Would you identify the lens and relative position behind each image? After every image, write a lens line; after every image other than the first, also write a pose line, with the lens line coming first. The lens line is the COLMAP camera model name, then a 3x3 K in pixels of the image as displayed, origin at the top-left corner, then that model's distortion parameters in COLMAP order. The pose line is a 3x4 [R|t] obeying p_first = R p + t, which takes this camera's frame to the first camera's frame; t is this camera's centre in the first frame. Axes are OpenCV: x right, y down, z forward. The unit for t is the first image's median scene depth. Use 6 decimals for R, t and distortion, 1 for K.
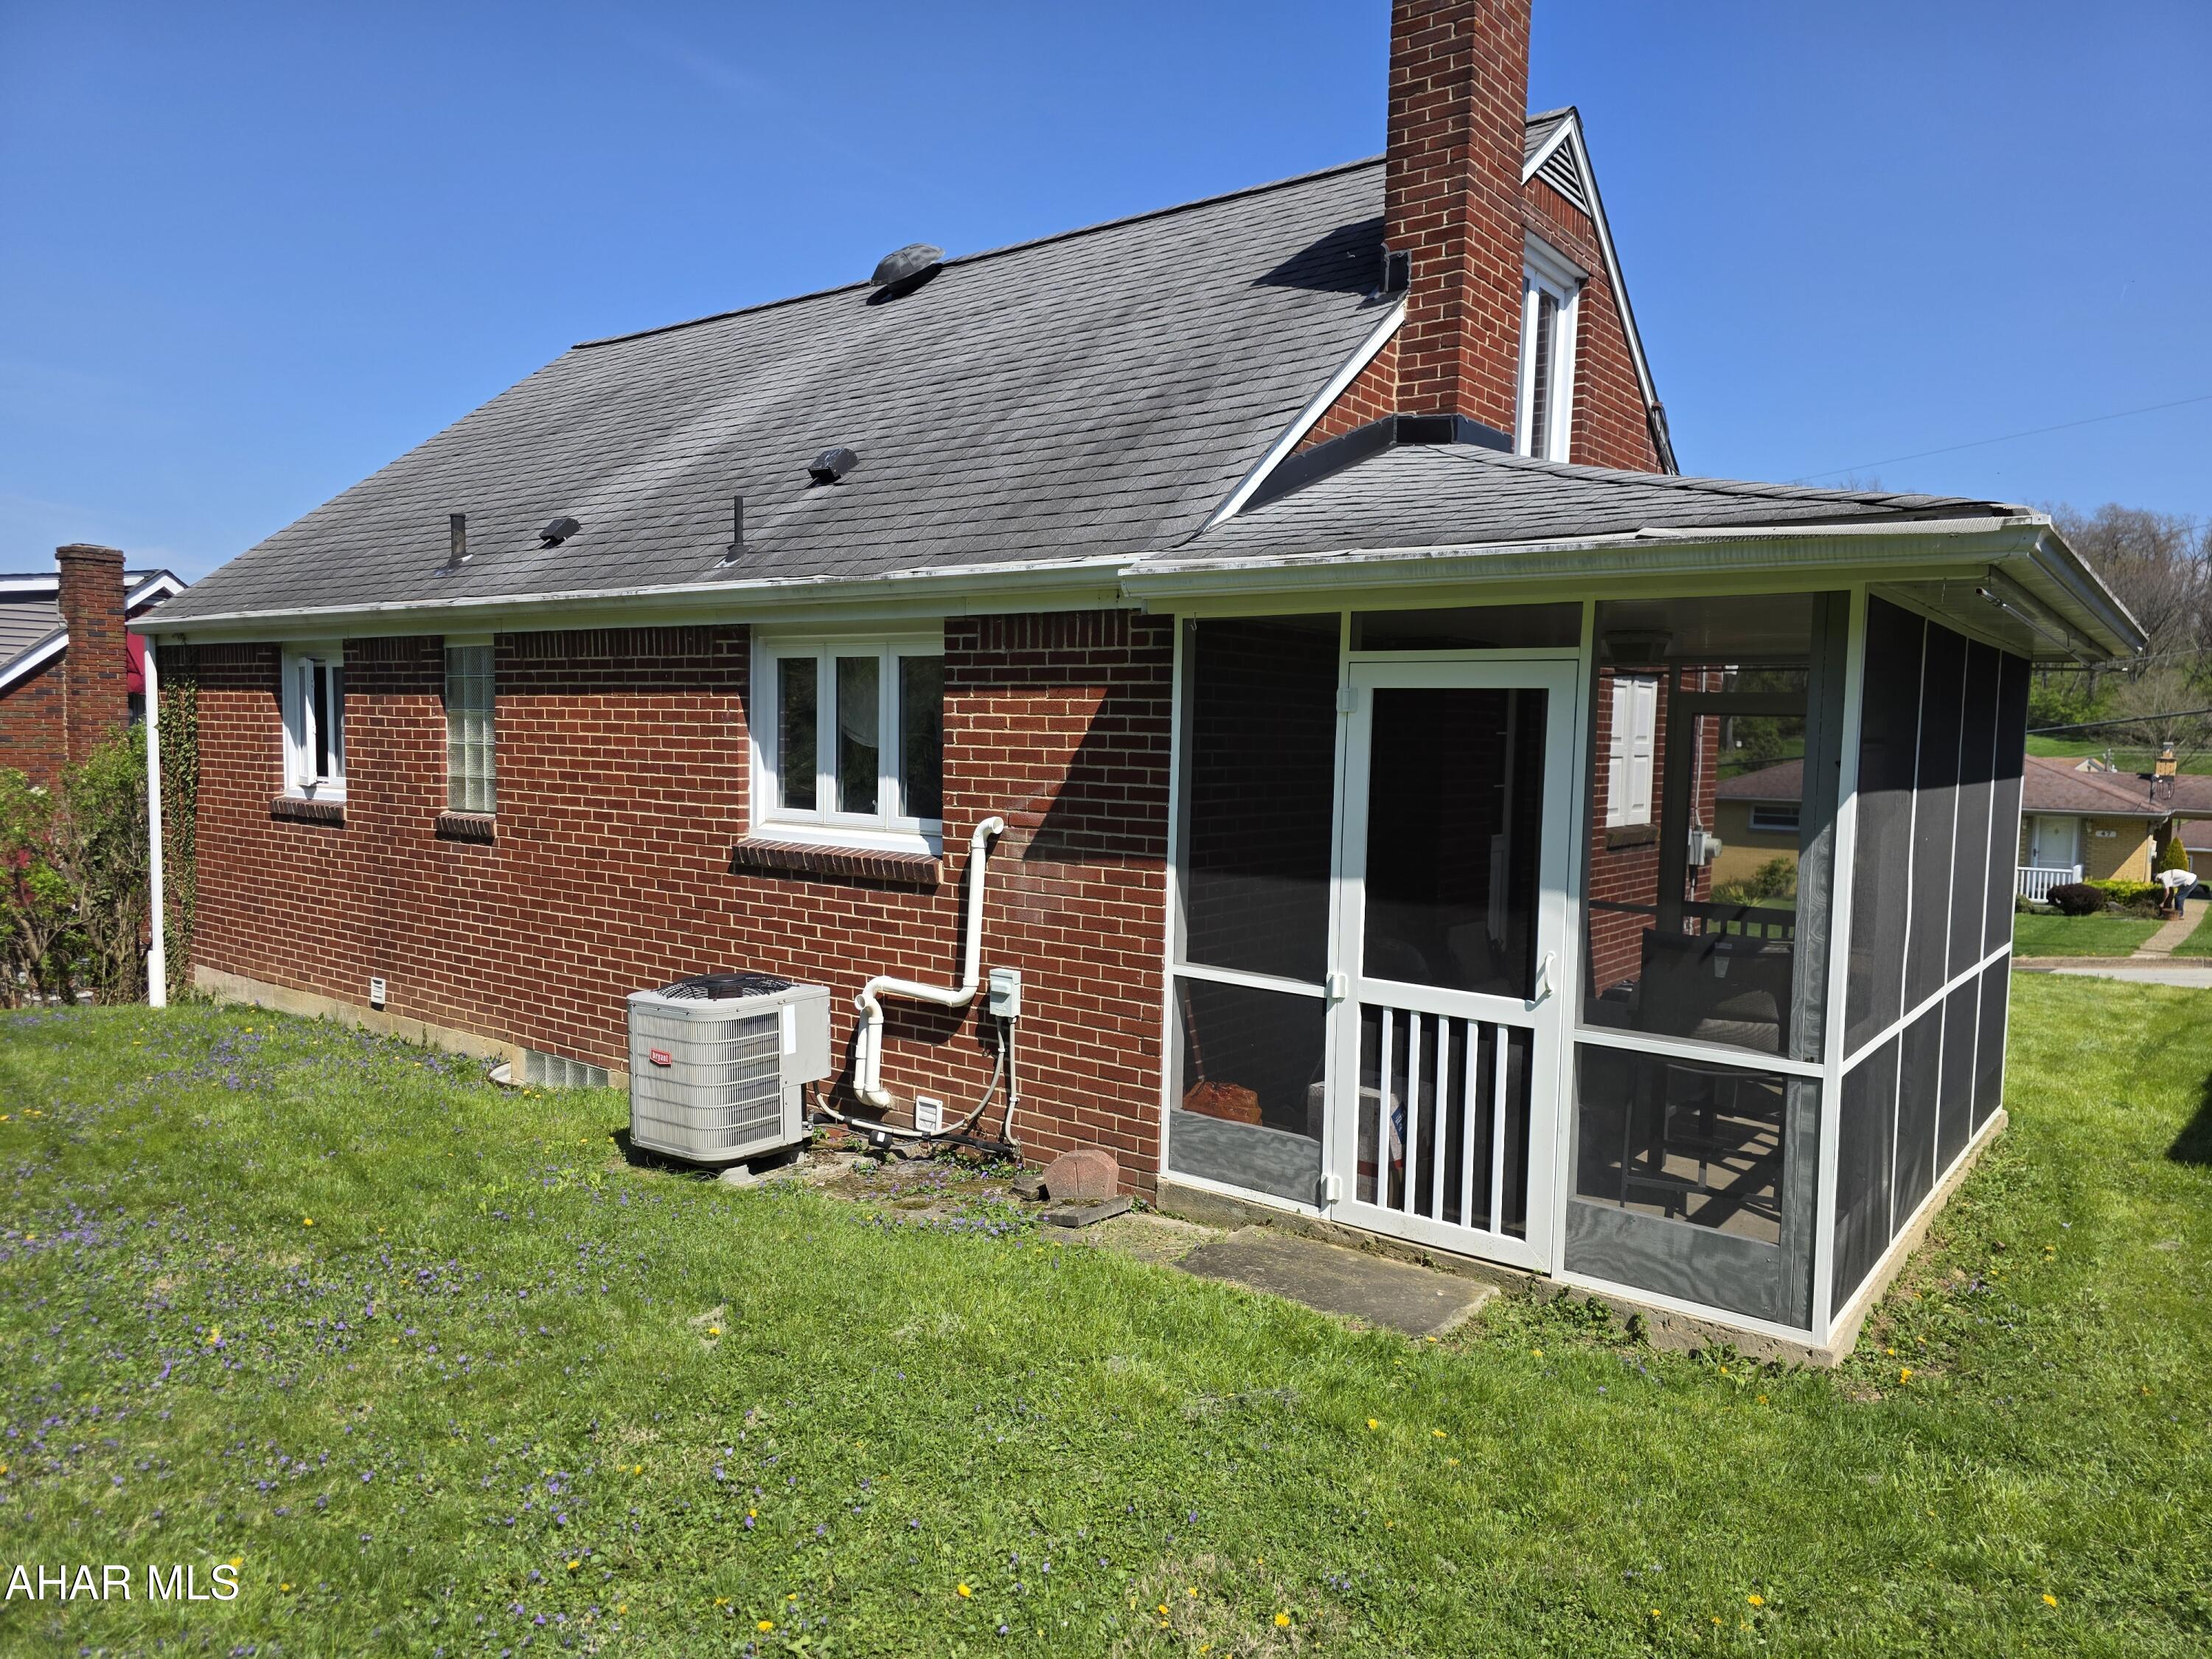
lens RADIAL K [[1462.3, 0, 1106.0], [0, 1462.3, 829.5], [0, 0, 1]] dist [0.124253, -0.180093]
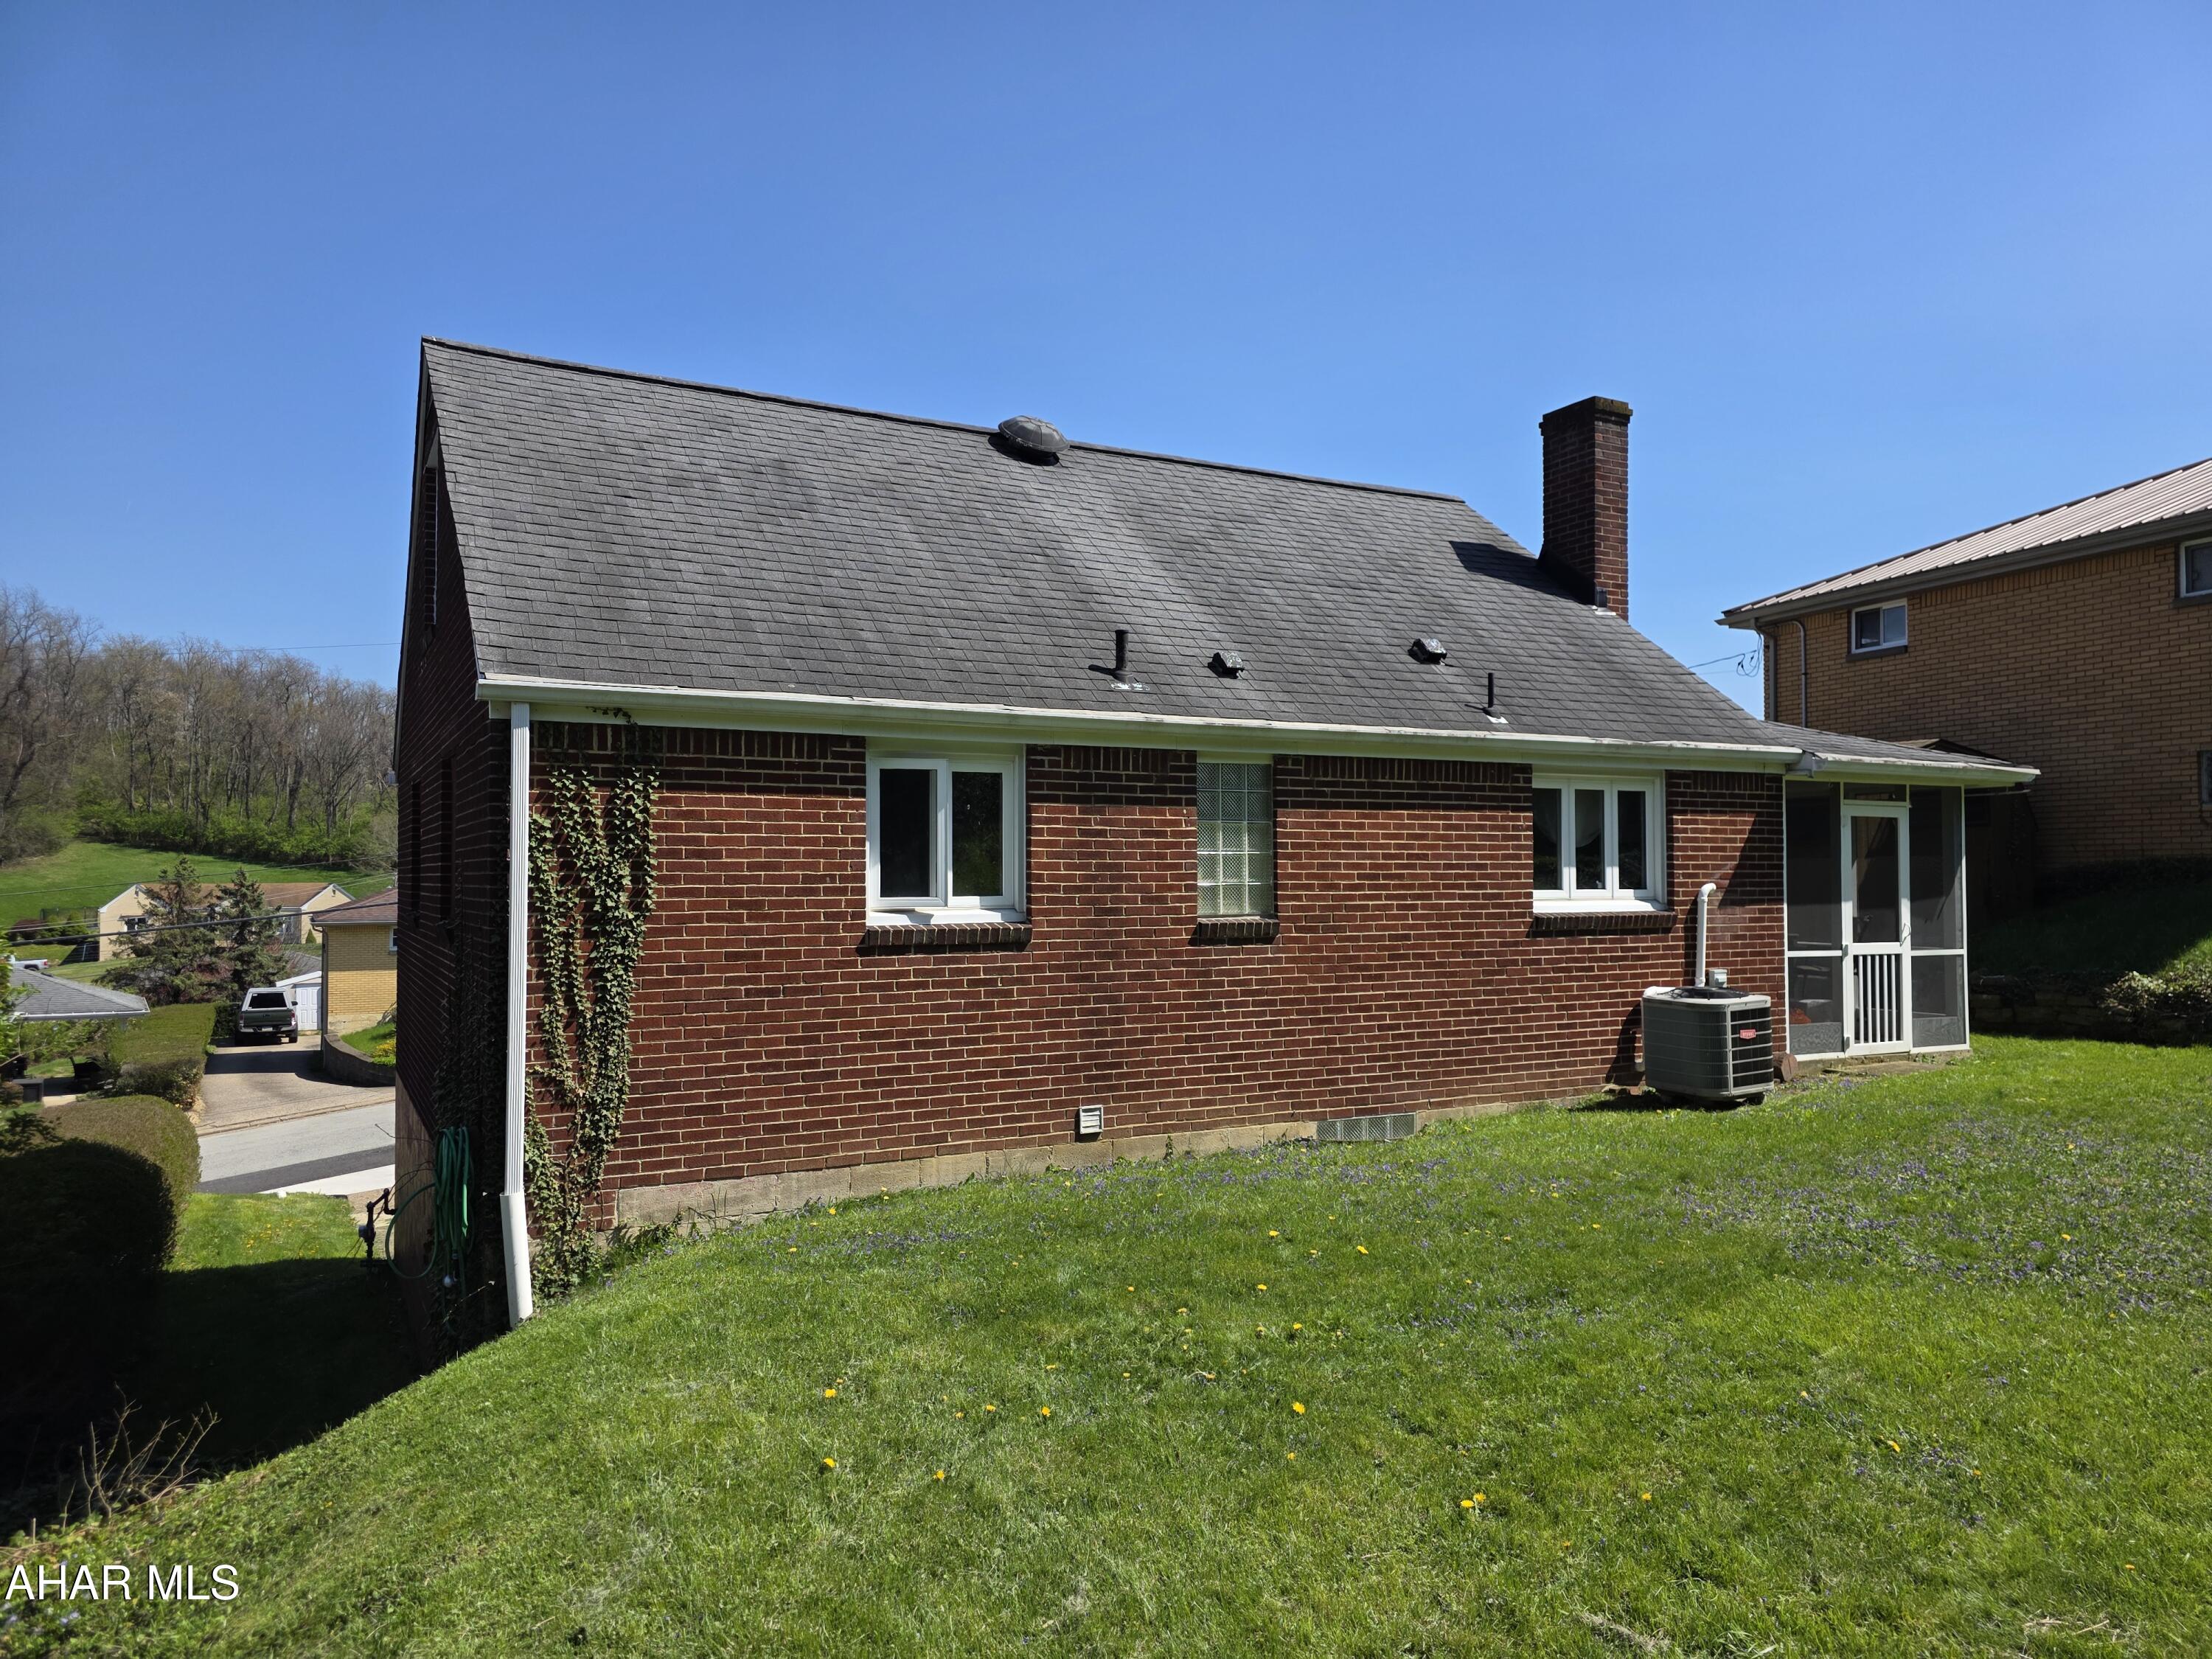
lens RADIAL K [[1482.8, 0, 1102.4], [0, 1482.8, 839.8], [0, 0, 1]] dist [0.059010, -0.053701]
pose [[0.423445, -0.000348, 0.905922, -1.746597], [0.072047, 0.996845, -0.033293, -0.046716], [-0.903052, 0.079367, 0.422135, 0.769255]]
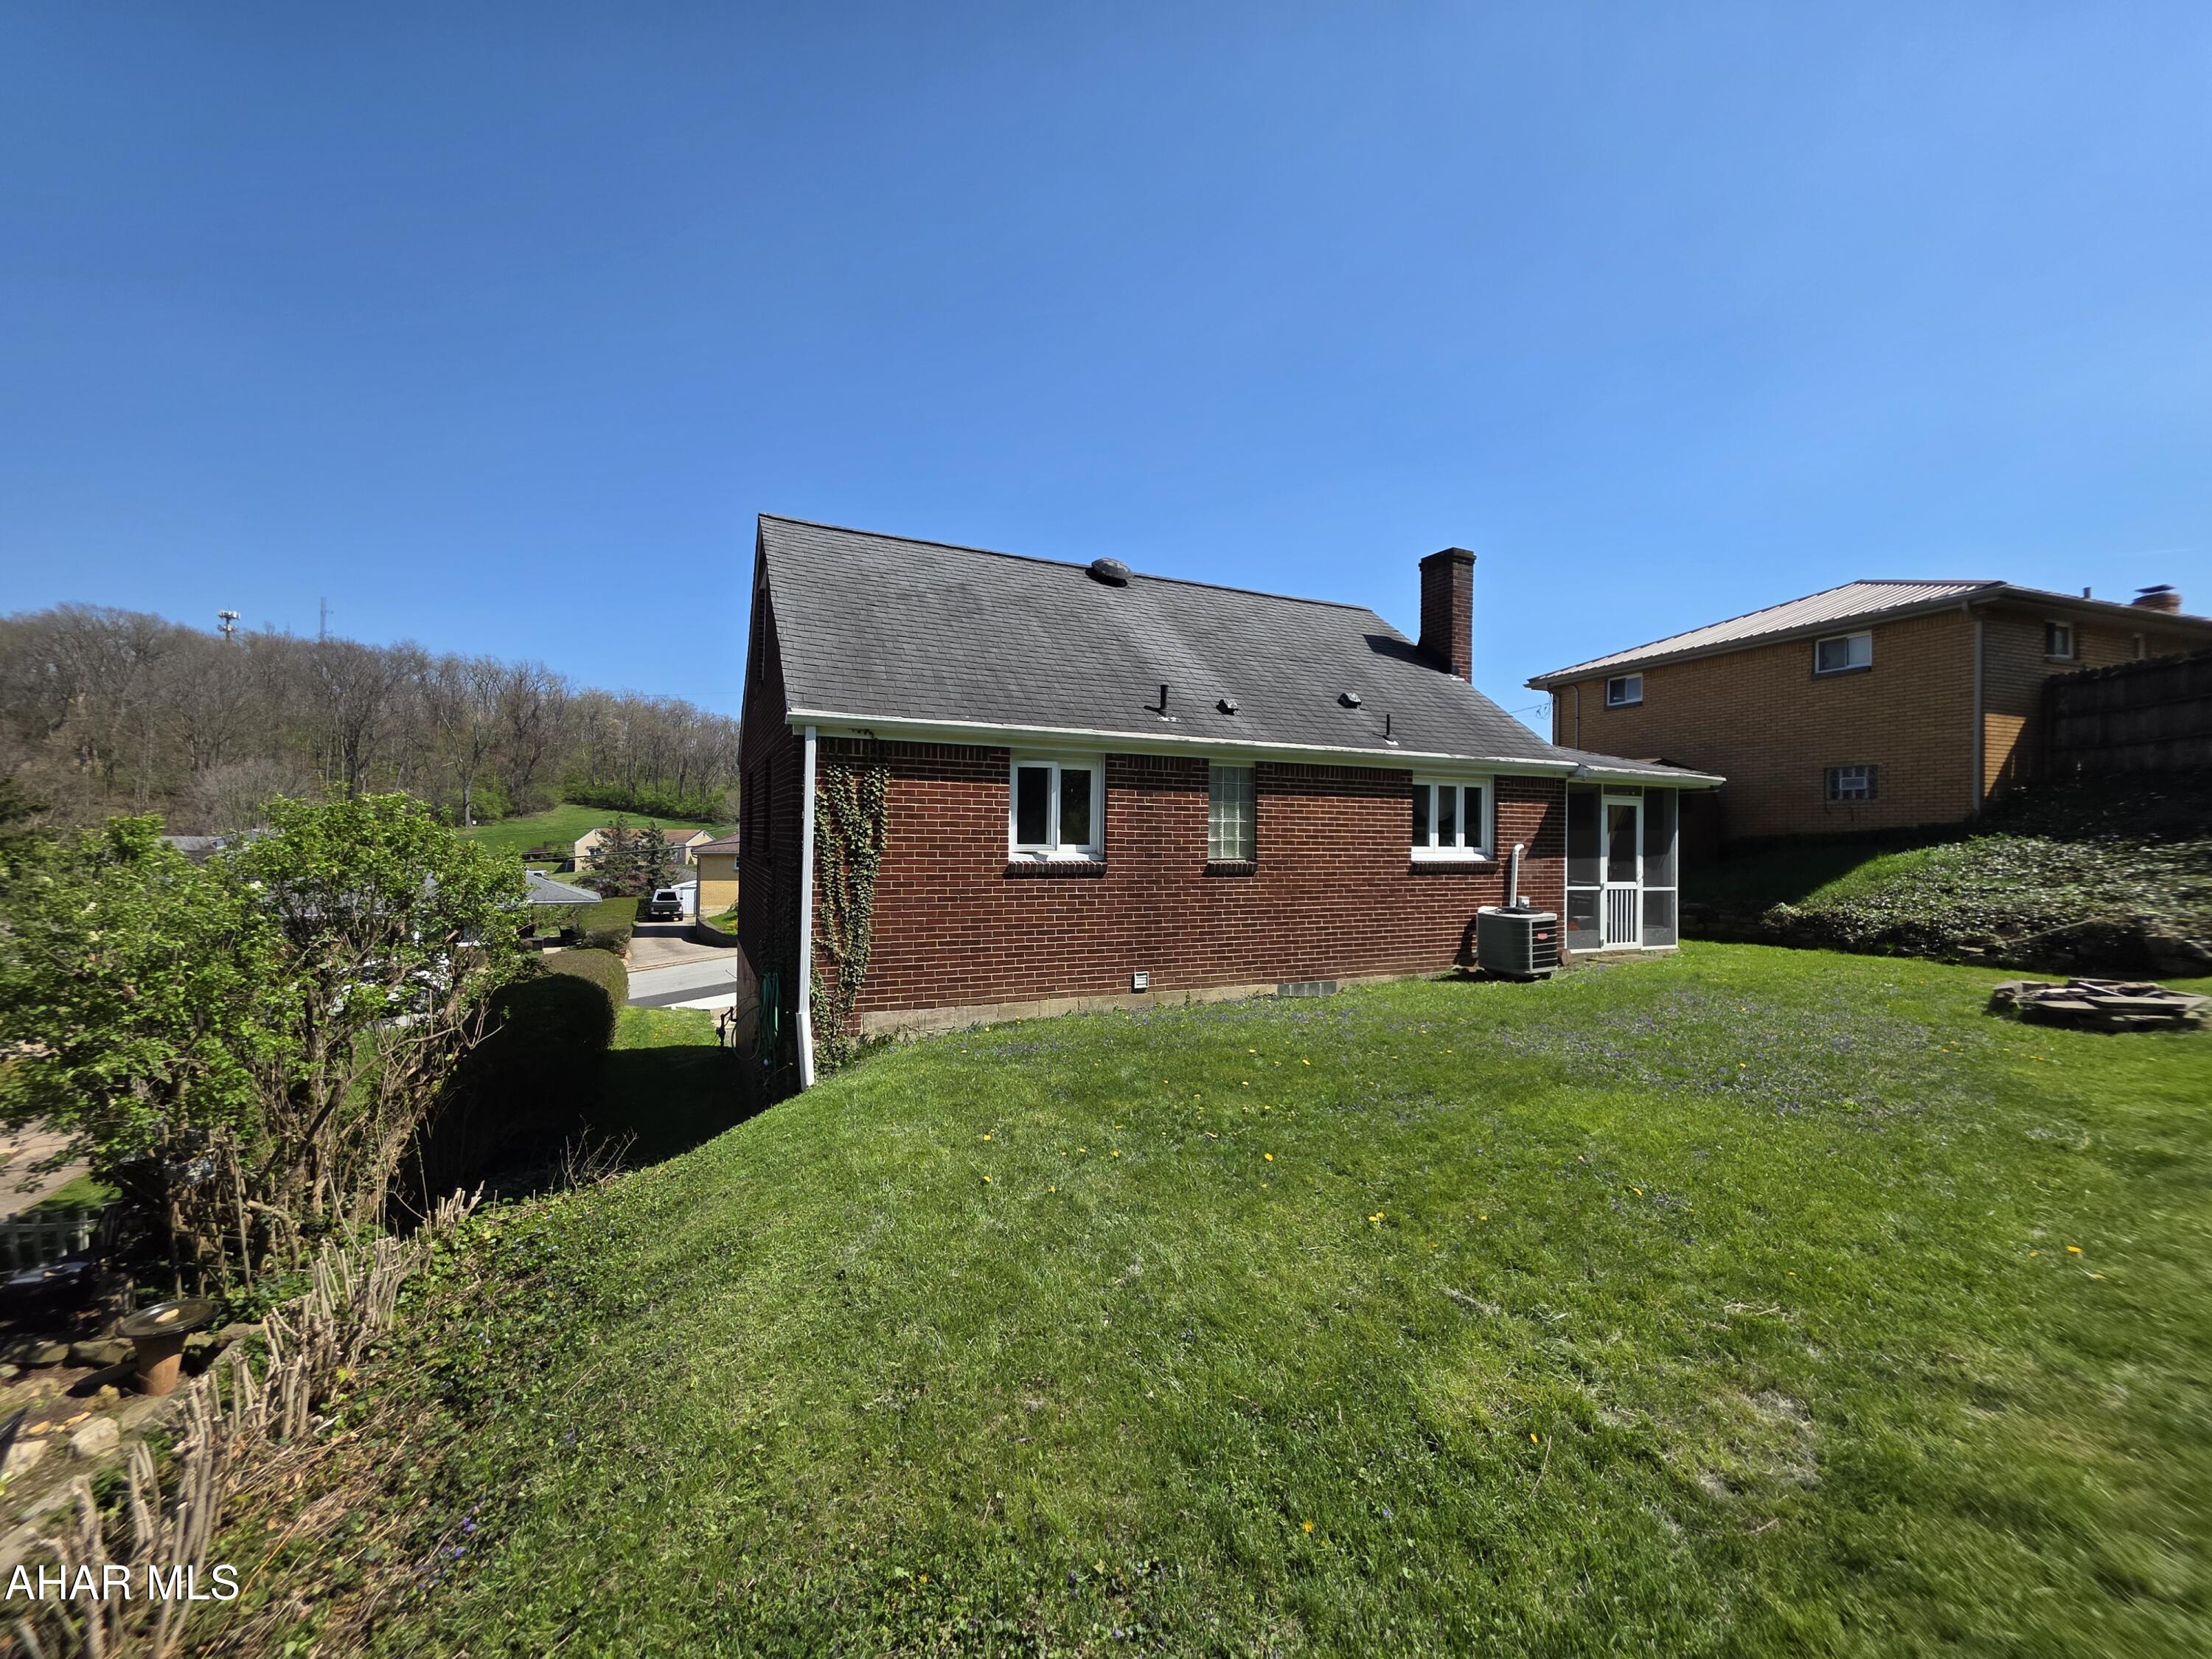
lens RADIAL K [[880.7, 0, 1099.3], [0, 880.7, 819.2], [0, 0, 1]] dist [0.002027, -0.002980]
pose [[0.469440, -0.000380, 0.882964, -1.735641], [0.054247, 0.998123, -0.028412, -0.046812], [-0.881296, 0.061236, 0.468580, 0.784547]]
